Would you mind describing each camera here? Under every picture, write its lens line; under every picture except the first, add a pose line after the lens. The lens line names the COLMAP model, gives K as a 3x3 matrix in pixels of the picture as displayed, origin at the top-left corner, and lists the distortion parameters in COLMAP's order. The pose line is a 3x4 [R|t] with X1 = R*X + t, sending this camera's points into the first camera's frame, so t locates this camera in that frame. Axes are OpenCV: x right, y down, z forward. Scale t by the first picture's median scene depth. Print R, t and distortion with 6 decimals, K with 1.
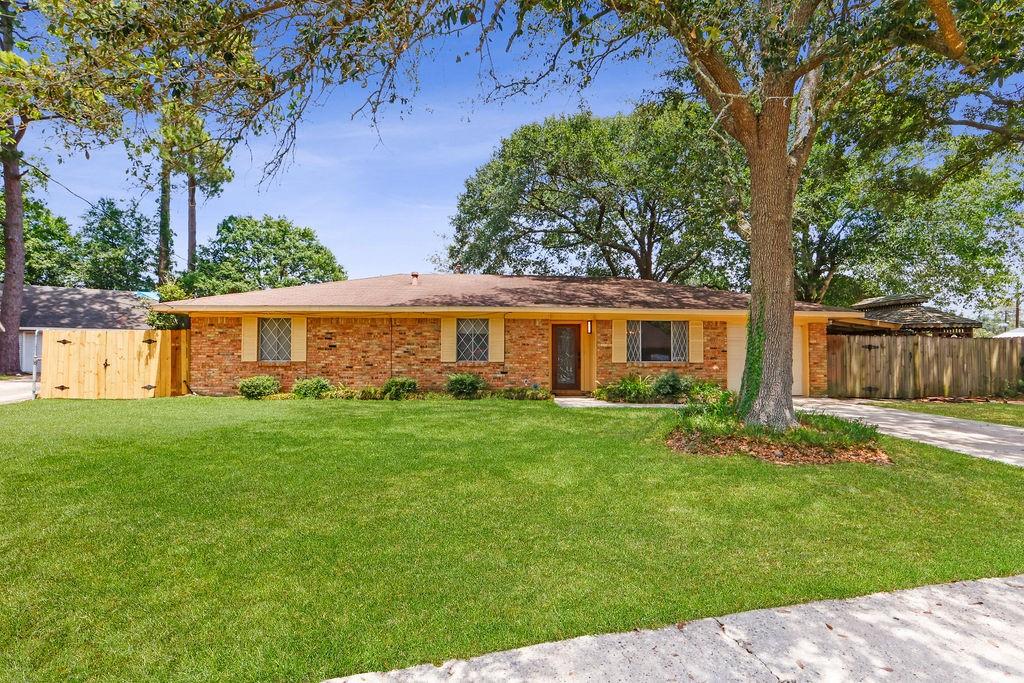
lens RADIAL K [[475.2, 0, 514.0], [0, 475.2, 341.2], [0, 0, 1]] dist [-0.002586, 0.000226]
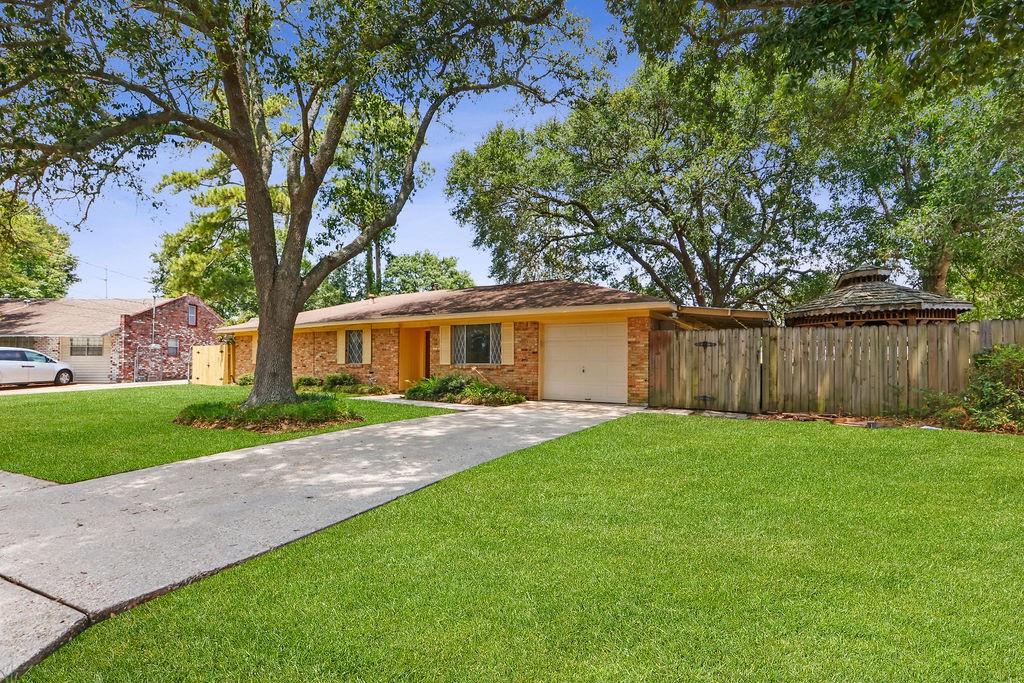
lens RADIAL K [[475.2, 0, 517.4], [0, 475.2, 350.0], [0, 0, 1]] dist [-0.002586, 0.000226]
pose [[0.823517, -0.016812, -0.567042, 0.940933], [0.025501, 0.999647, 0.007397, 0.007633], [0.566717, -0.020552, 0.823656, 0.188635]]
